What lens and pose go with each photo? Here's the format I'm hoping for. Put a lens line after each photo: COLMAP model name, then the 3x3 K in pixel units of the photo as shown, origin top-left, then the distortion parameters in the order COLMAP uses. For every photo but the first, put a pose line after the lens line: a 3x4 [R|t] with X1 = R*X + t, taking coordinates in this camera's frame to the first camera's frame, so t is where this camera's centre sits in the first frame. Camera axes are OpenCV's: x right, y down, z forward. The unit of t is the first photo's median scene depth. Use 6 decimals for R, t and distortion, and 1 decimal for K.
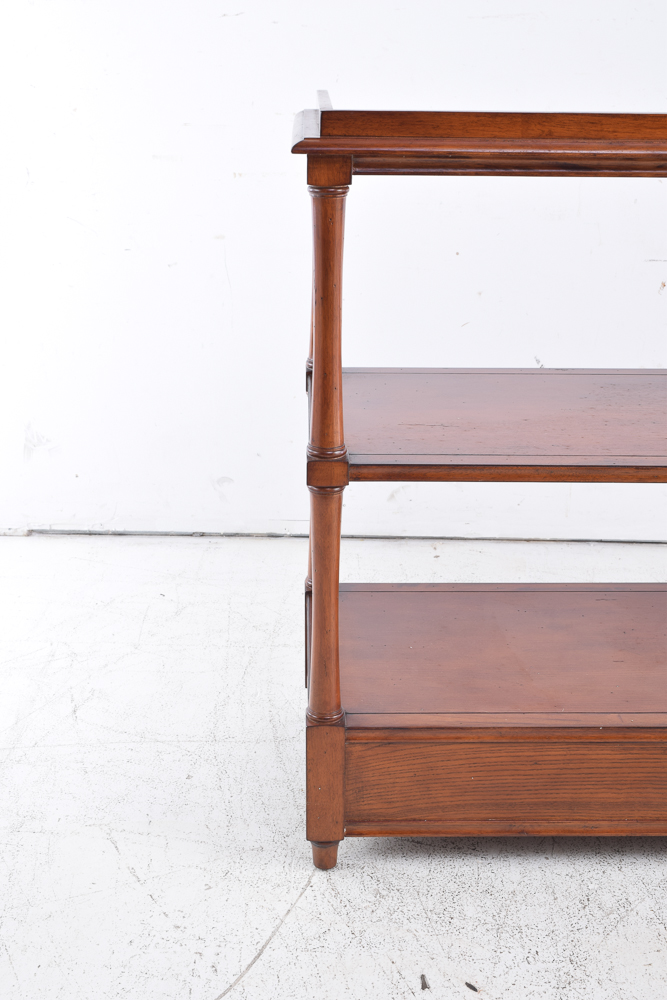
lens RADIAL K [[1410.2, 0, 333.5], [0, 1410.2, 500.0], [0, 0, 1]] dist [-0.023457, -0.014352]
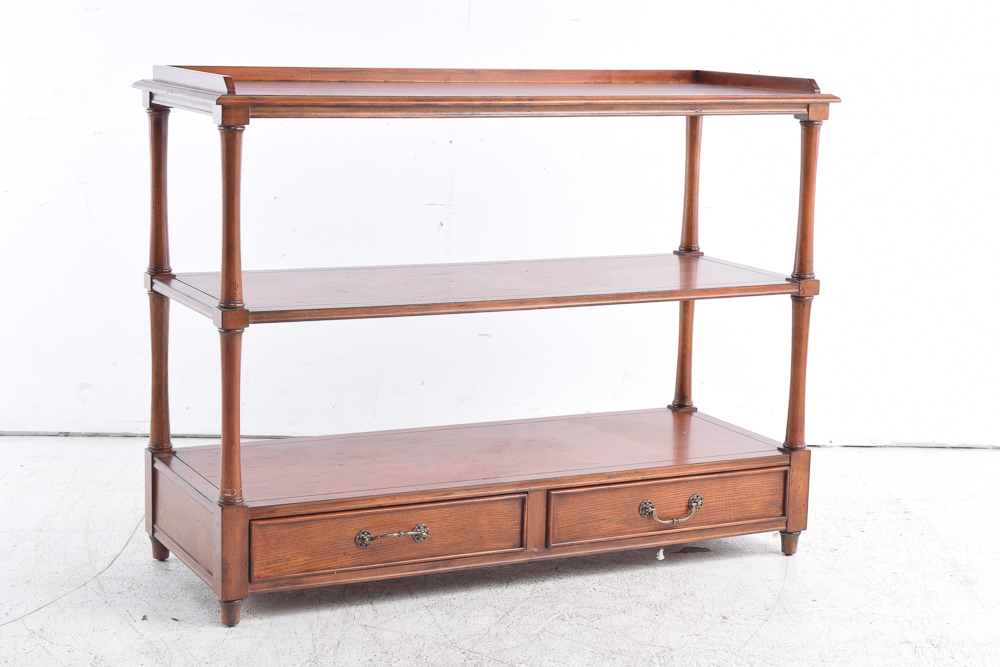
lens RADIAL K [[1900.2, 0, 500.0], [0, 1900.2, 333.5], [0, 0, 1]] dist [0.060671, 0.002408]
pose [[0.998405, 0.007967, 0.055887, 0.303734], [0.001357, 0.986317, -0.164852, 0.347817], [-0.056436, 0.164665, 0.984734, -1.021243]]
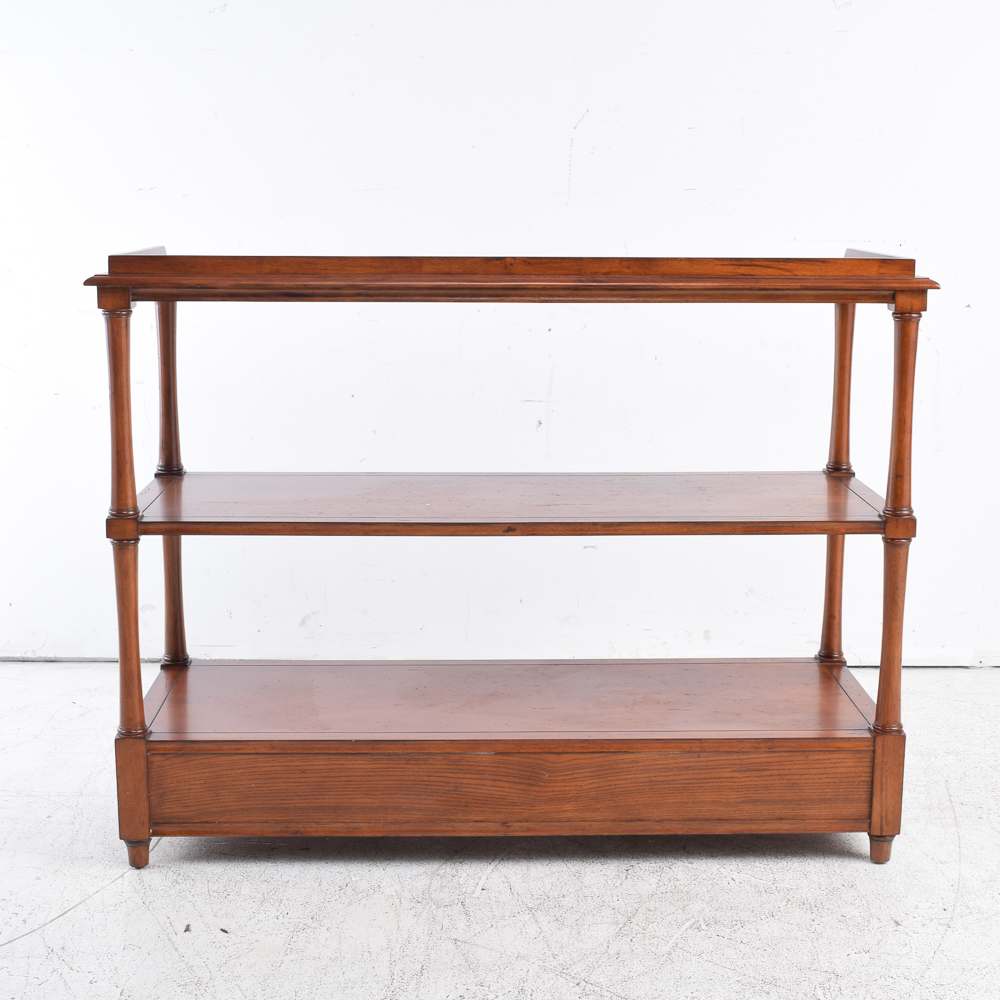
lens RADIAL K [[1748.2, 0, 523.8], [0, 1748.2, 520.3], [0, 0, 1]] dist [-0.068466, 0.003438]
pose [[0.999812, -0.003427, 0.019100, 0.307622], [0.006167, 0.989372, -0.145277, 0.191701], [-0.018399, 0.145368, 0.989207, -0.543477]]
